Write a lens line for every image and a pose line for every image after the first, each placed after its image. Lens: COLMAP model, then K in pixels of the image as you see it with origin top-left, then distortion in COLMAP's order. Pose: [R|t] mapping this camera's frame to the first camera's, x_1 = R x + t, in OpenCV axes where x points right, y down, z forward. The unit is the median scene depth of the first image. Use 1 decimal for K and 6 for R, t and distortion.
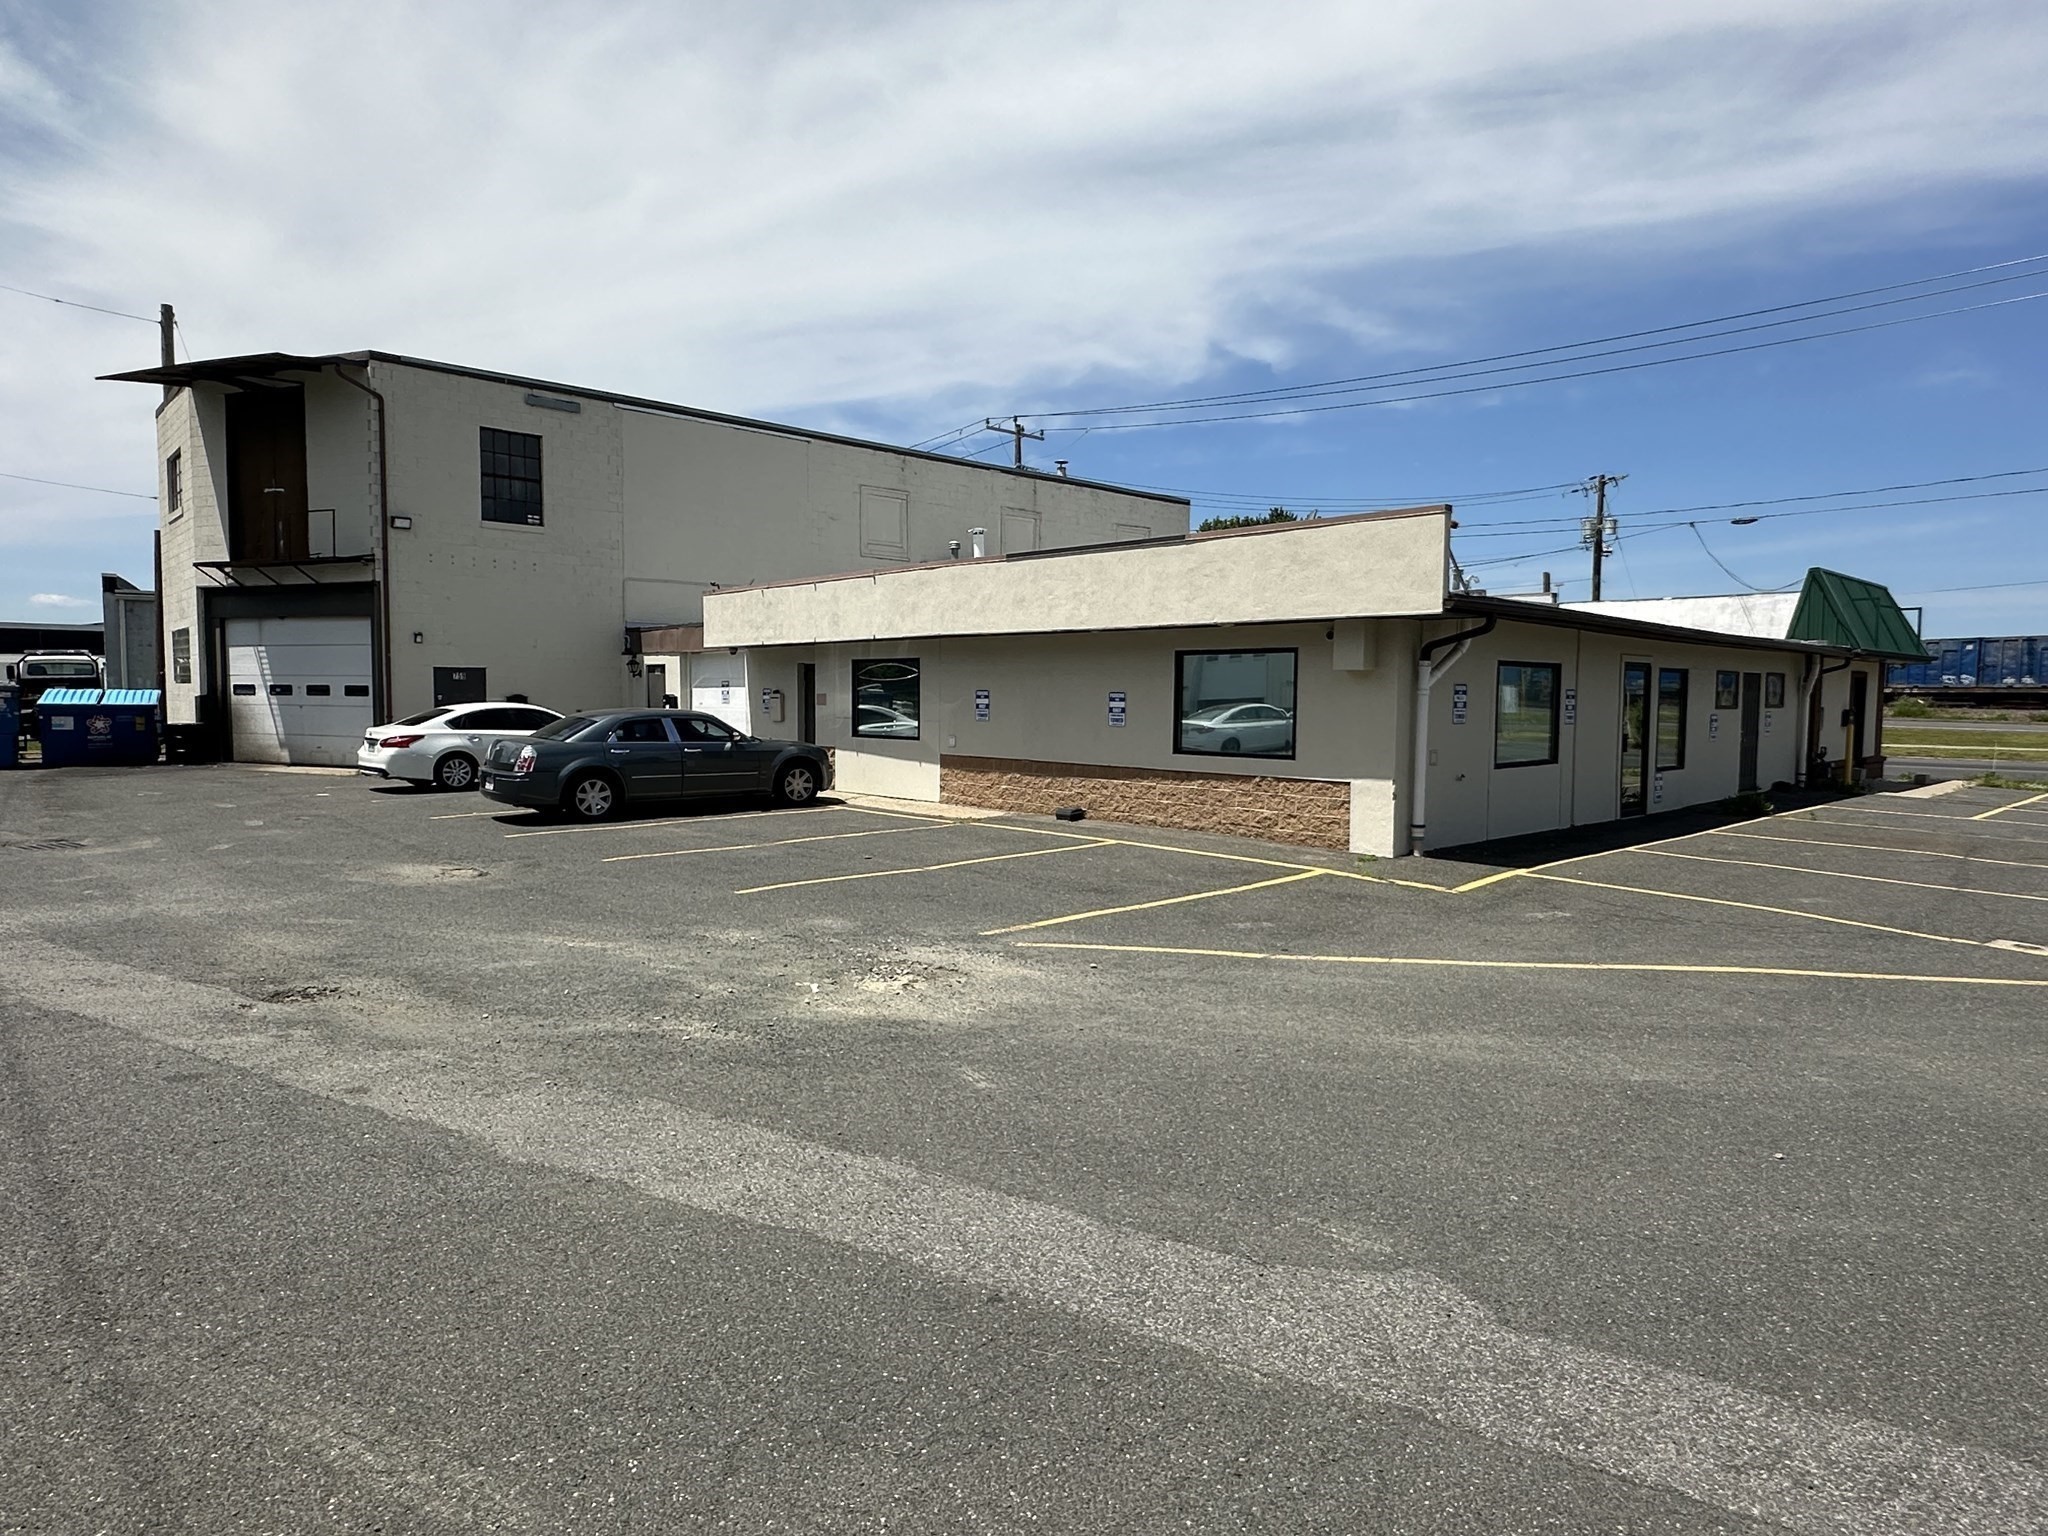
lens RADIAL K [[1211.8, 0, 1024.0], [0, 1211.8, 768.0], [0, 0, 1]] dist [0.002378, 0.000433]
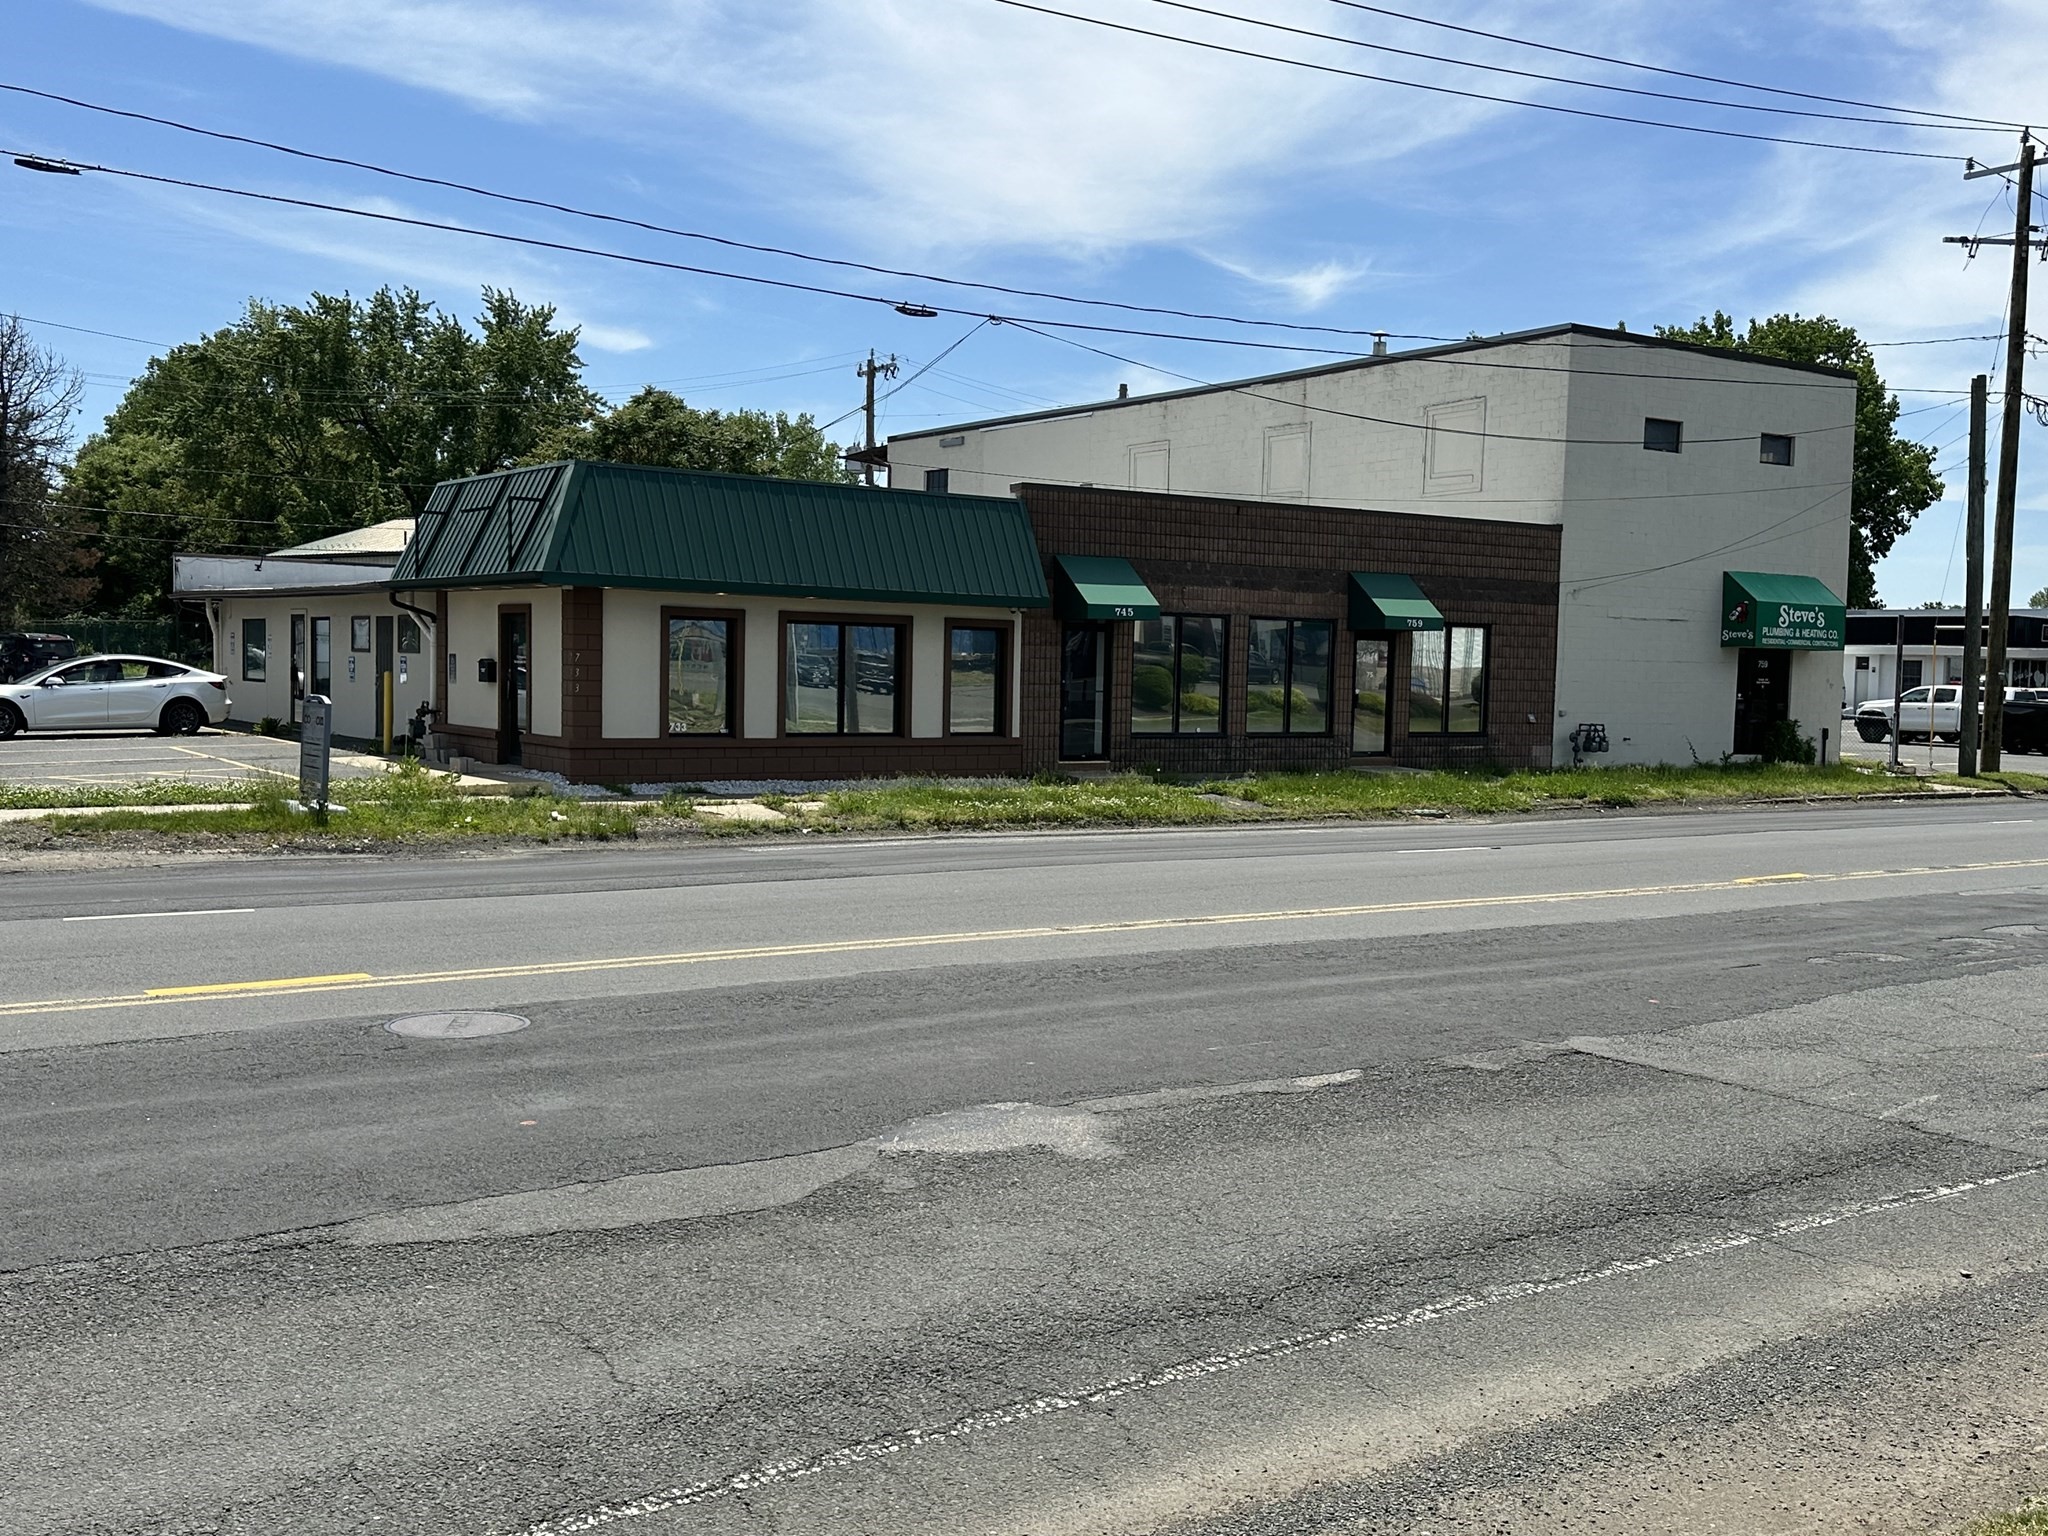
lens RADIAL K [[1935.2, 0, 1043.1], [0, 1935.2, 774.5], [0, 0, 1]] dist [0.163733, -0.333545]
pose [[-0.157810, 0.045771, -0.986408, 1.748259], [-0.085835, 0.994508, 0.059879, -0.077301], [0.983732, 0.094118, -0.153014, 1.488734]]
